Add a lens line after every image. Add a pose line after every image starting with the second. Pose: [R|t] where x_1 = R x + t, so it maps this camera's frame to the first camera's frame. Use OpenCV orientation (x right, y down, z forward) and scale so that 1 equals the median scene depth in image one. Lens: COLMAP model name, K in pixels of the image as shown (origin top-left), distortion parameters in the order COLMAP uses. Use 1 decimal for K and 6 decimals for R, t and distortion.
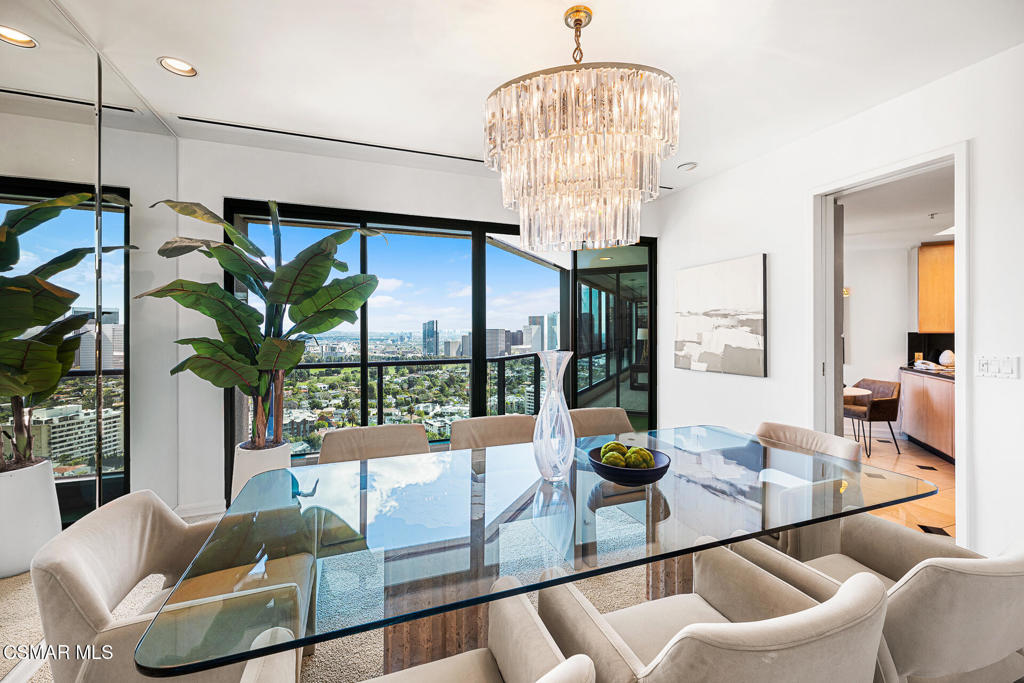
lens RADIAL K [[421.4, 0, 510.3], [0, 421.4, 331.3], [0, 0, 1]] dist [0.004269, 0.001075]
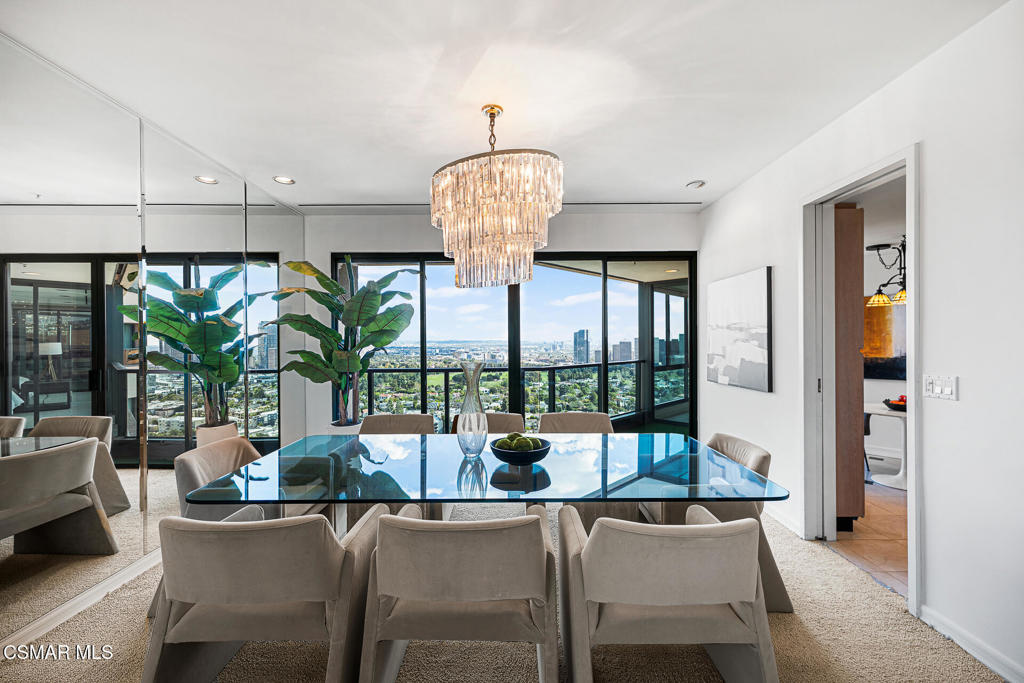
lens RADIAL K [[421.4, 0, 516.9], [0, 421.4, 343.5], [0, 0, 1]] dist [0.004269, 0.001075]
pose [[0.936181, 0.000721, -0.351519, 0.399791], [0.002168, 0.999967, 0.007825, -0.013892], [0.351513, -0.008088, 0.936148, -0.123732]]
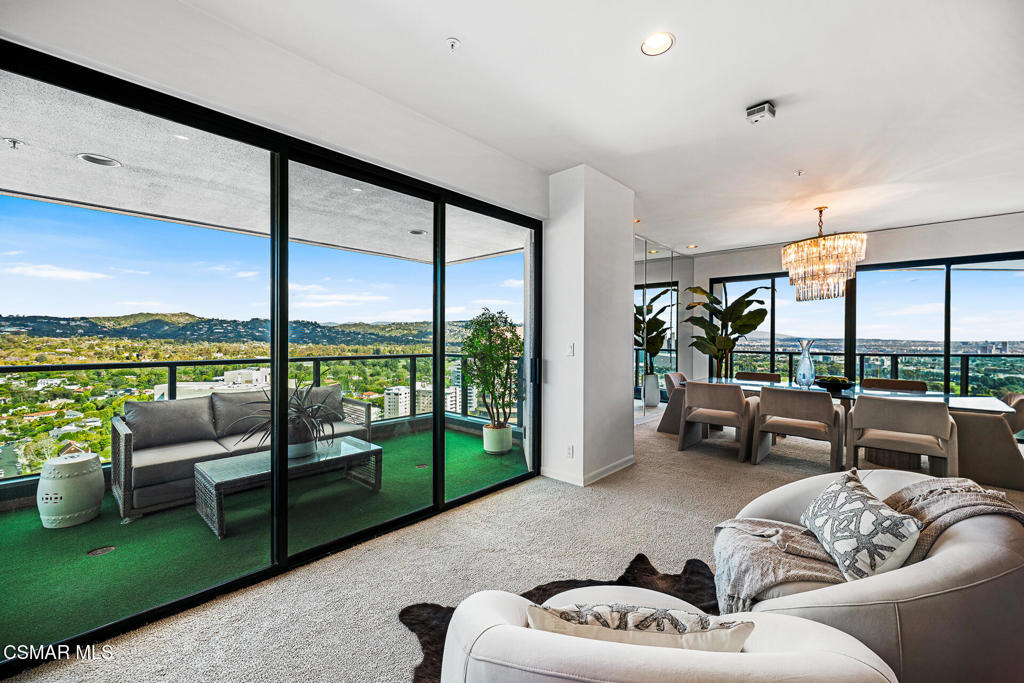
lens RADIAL K [[421.4, 0, 516.4], [0, 421.4, 331.8], [0, 0, 1]] dist [0.004269, 0.001075]
pose [[0.454581, -0.004105, -0.890696, 0.902371], [-0.002646, 0.999979, -0.005960, 0.005791], [0.890701, 0.005066, 0.454561, -1.005491]]
